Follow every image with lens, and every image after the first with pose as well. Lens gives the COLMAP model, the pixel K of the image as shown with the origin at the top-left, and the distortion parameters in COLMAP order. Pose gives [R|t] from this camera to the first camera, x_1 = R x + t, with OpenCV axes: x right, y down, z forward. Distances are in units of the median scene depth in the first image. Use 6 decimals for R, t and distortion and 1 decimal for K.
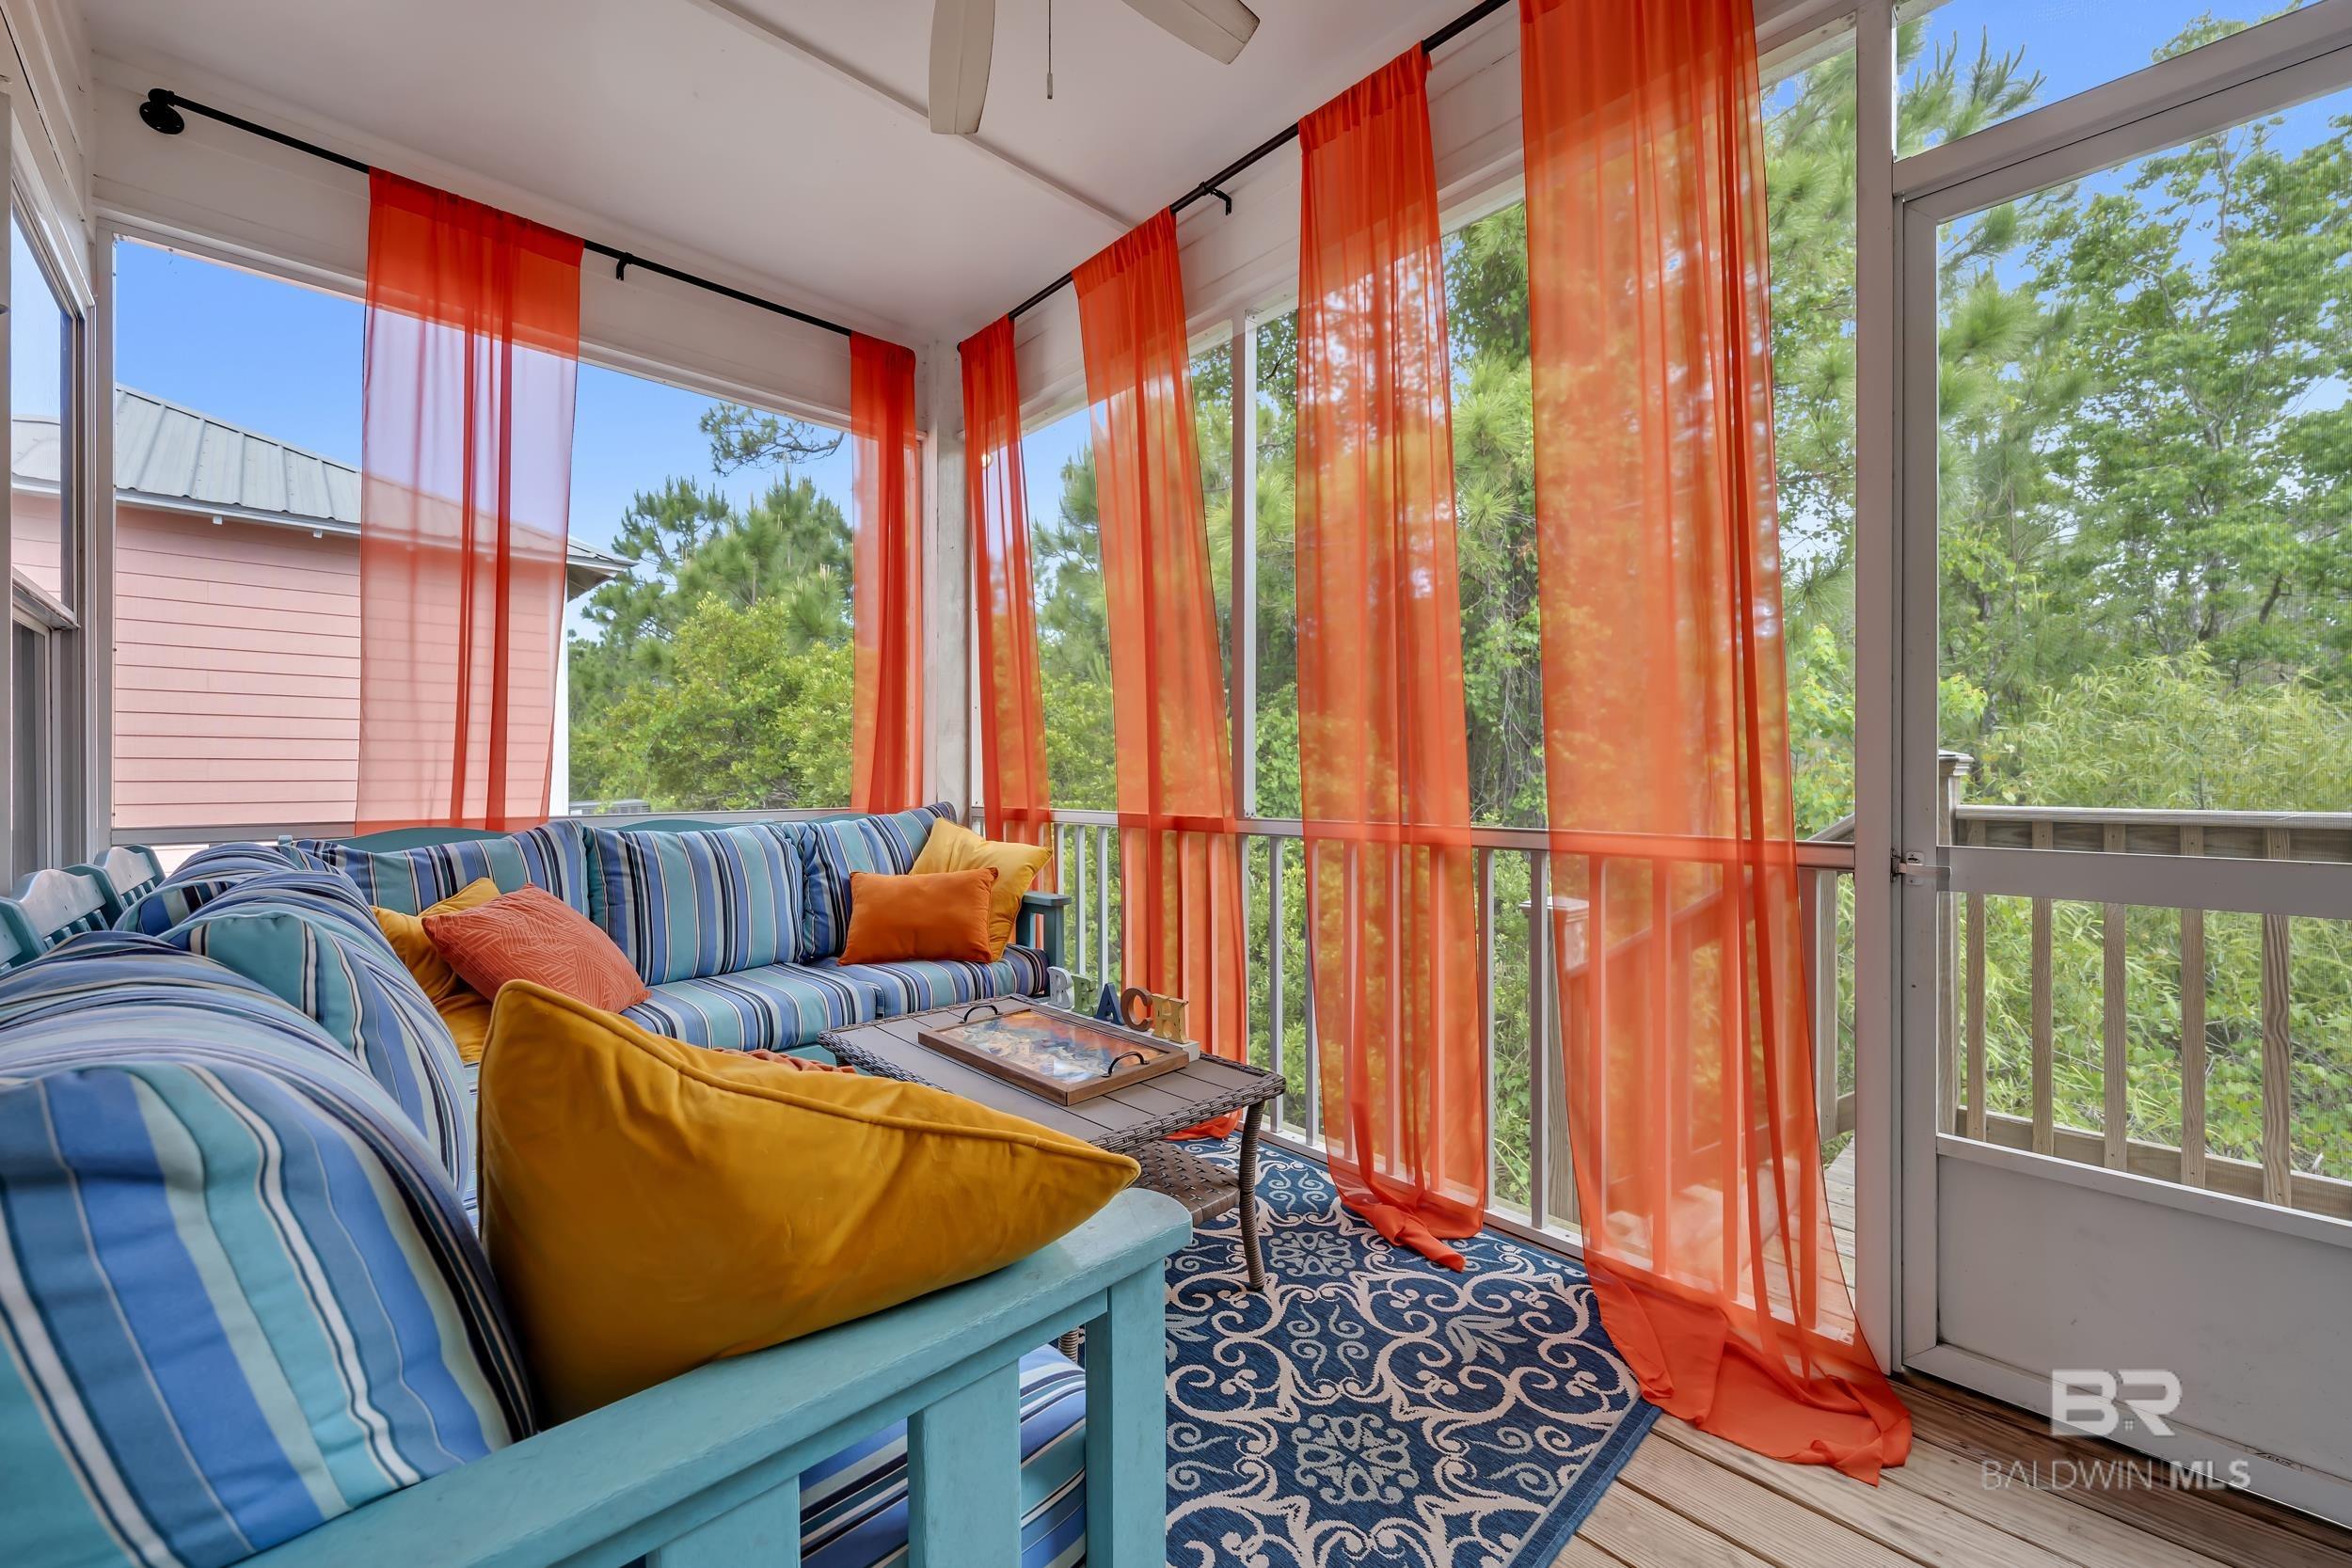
lens RADIAL K [[922.4, 0, 1178.1], [0, 922.4, 772.4], [0, 0, 1]] dist [-0.002237, -0.000125]
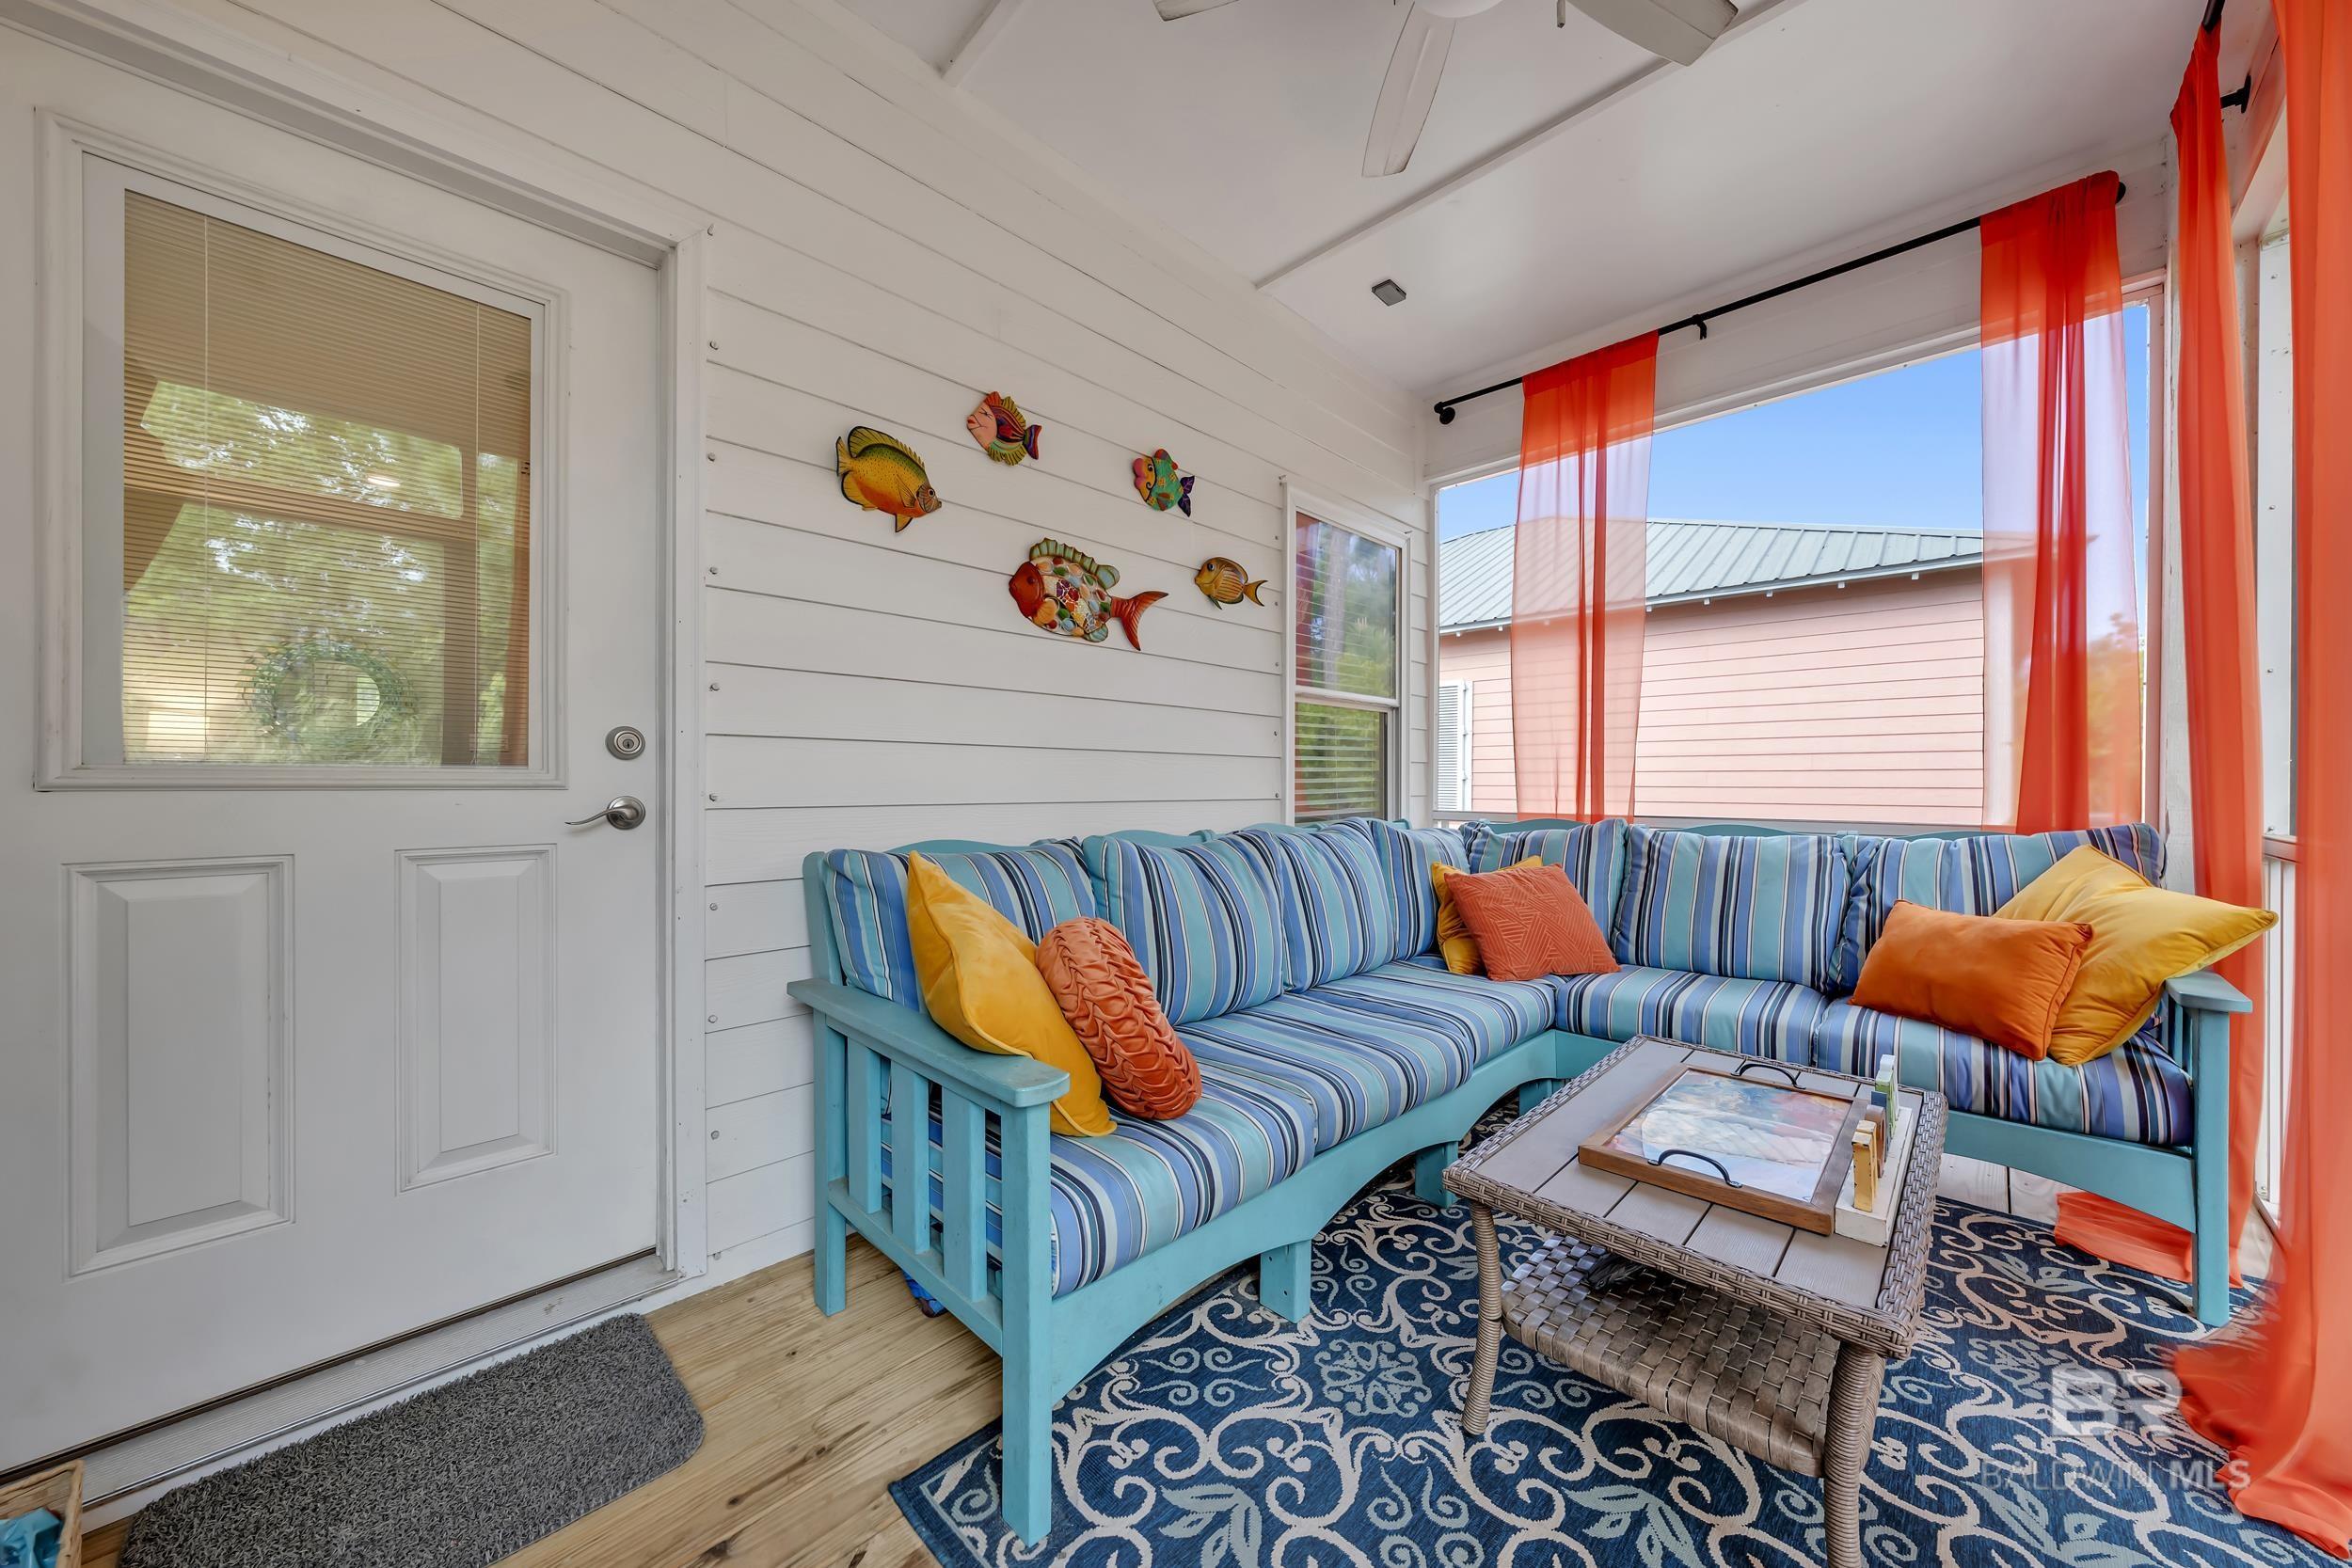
lens RADIAL K [[804.5, 0, 1176.0], [0, 804.5, 784.0], [0, 0, 1]] dist [-0.011536, -0.000016]
pose [[0.016401, 0.004369, -0.999856, 0.413886], [0.003284, 0.999985, 0.004423, -0.001525], [0.999860, -0.003356, 0.016387, 0.402167]]
